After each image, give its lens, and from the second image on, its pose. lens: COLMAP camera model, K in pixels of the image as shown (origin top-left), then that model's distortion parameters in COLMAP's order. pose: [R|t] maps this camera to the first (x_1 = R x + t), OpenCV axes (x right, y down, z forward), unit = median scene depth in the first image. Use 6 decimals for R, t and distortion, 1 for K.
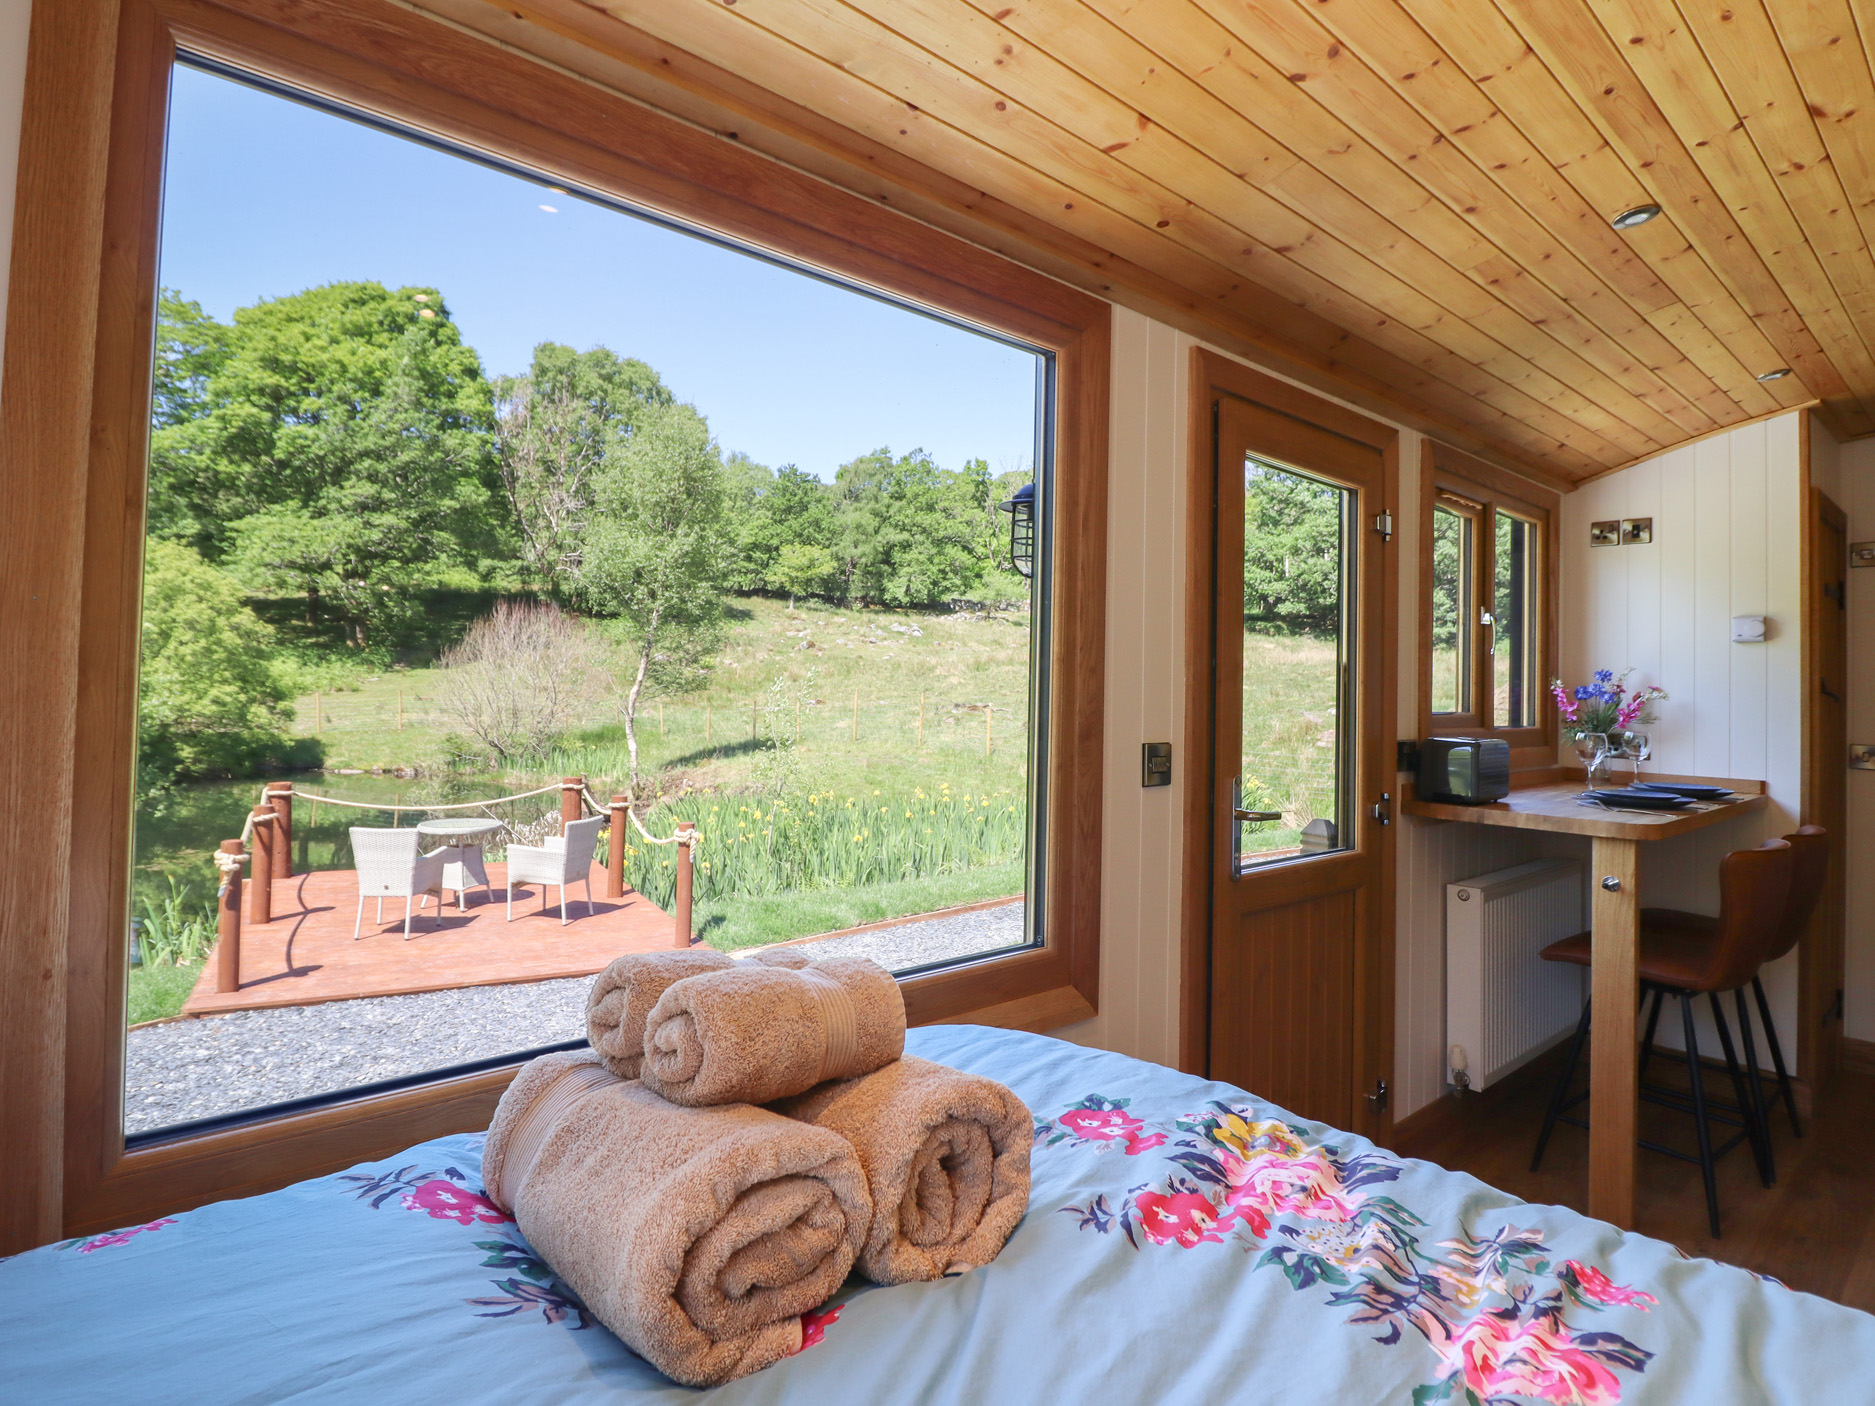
lens RADIAL K [[1049.8, 0, 940.0], [0, 1049.8, 658.7], [0, 0, 1]] dist [-0.000143, -0.000402]
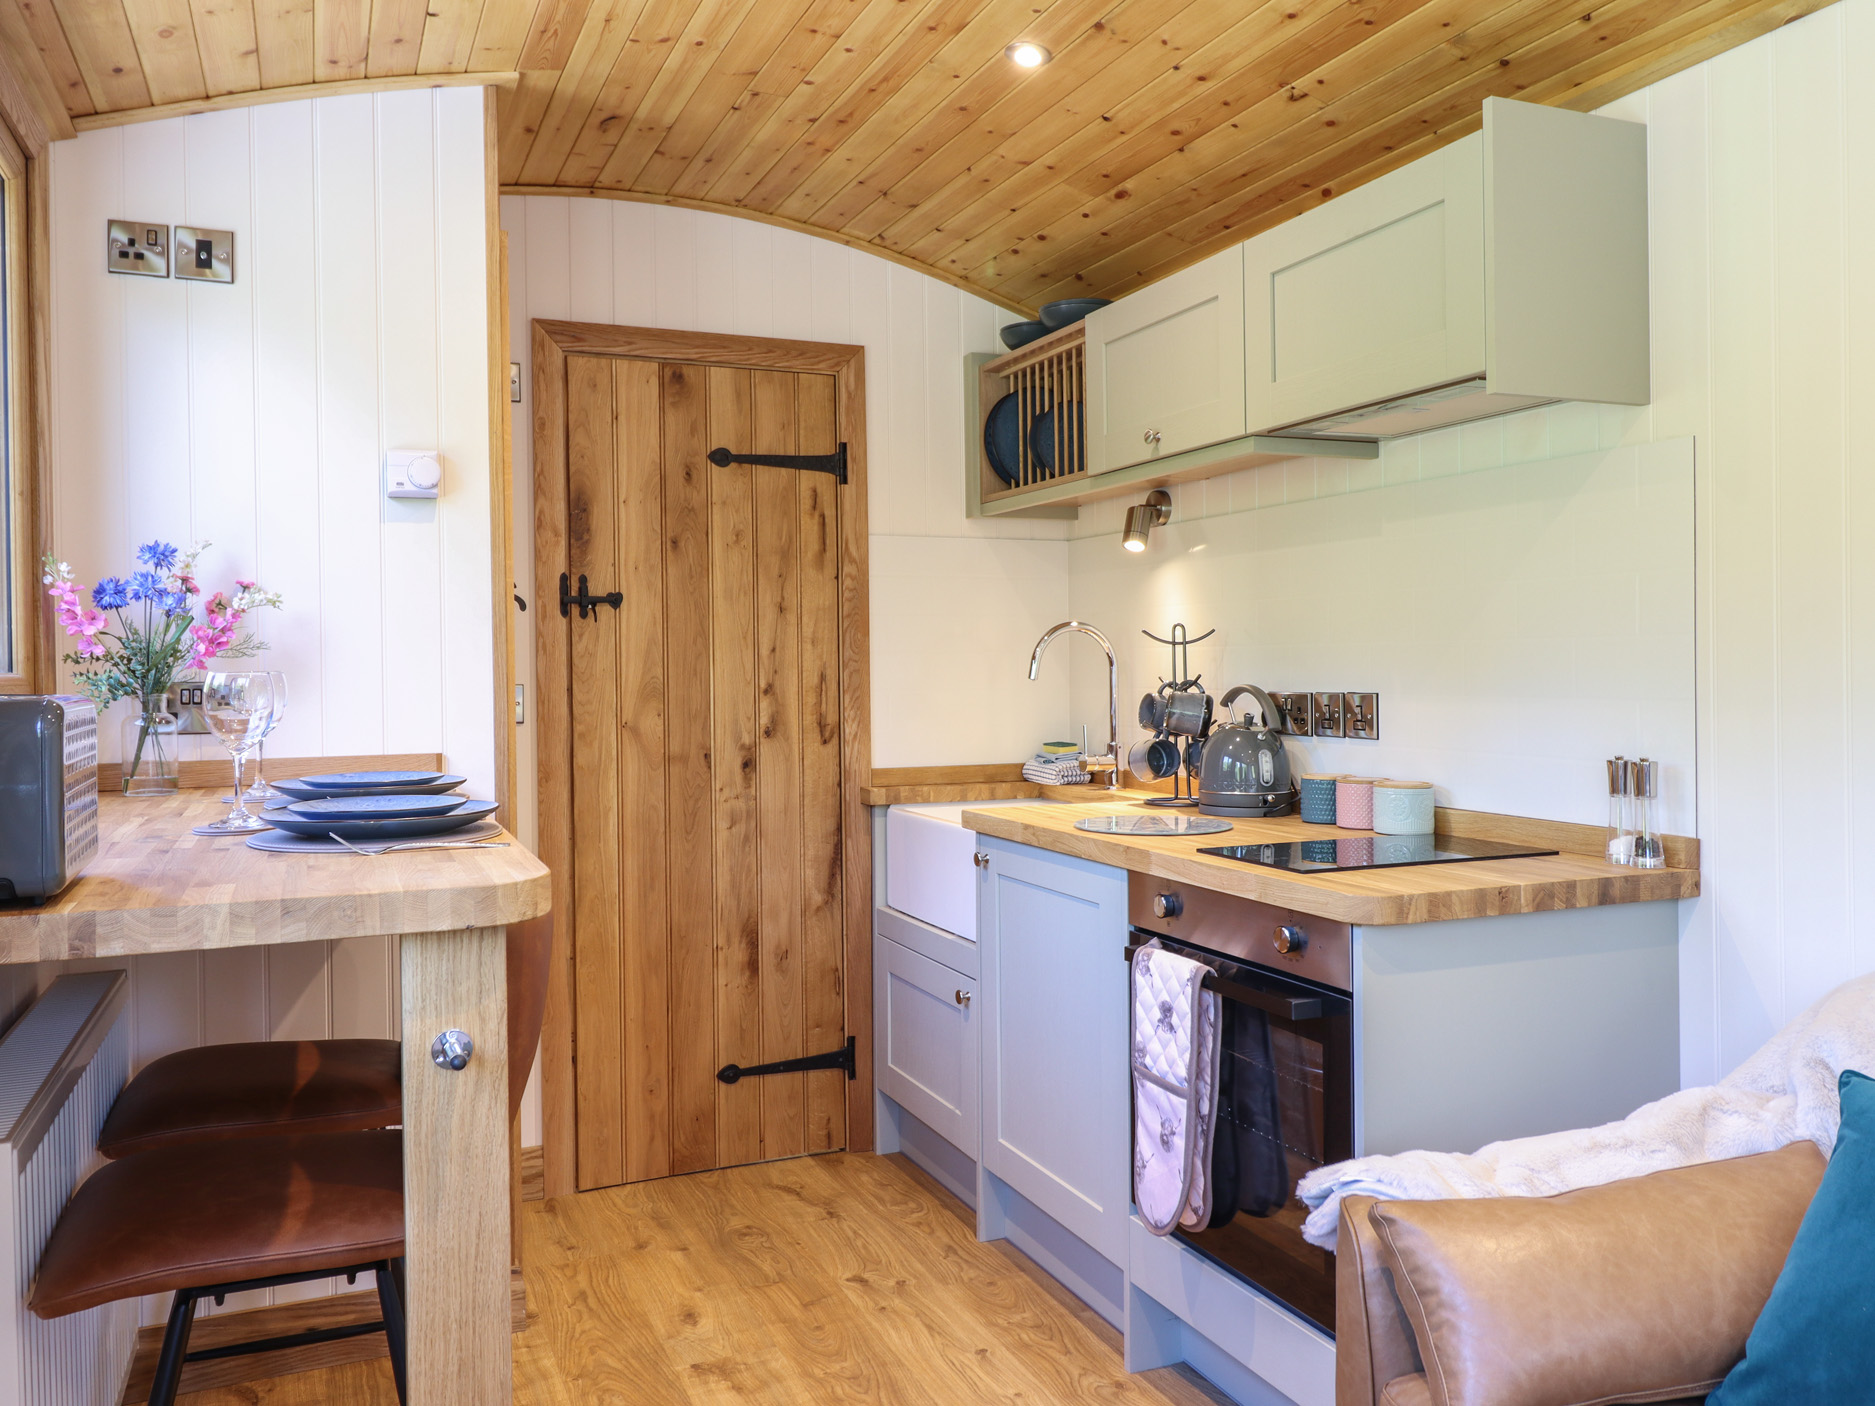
lens RADIAL K [[1456.7, 0, 937.5], [0, 1456.7, 703.0], [0, 0, 1]] dist [-0.002135, 0.000981]
pose [[0.336780, -0.051869, 0.940154, 0.117502], [-0.012498, 0.998147, 0.059545, 0.031266], [-0.941501, -0.031804, 0.335507, 0.375696]]
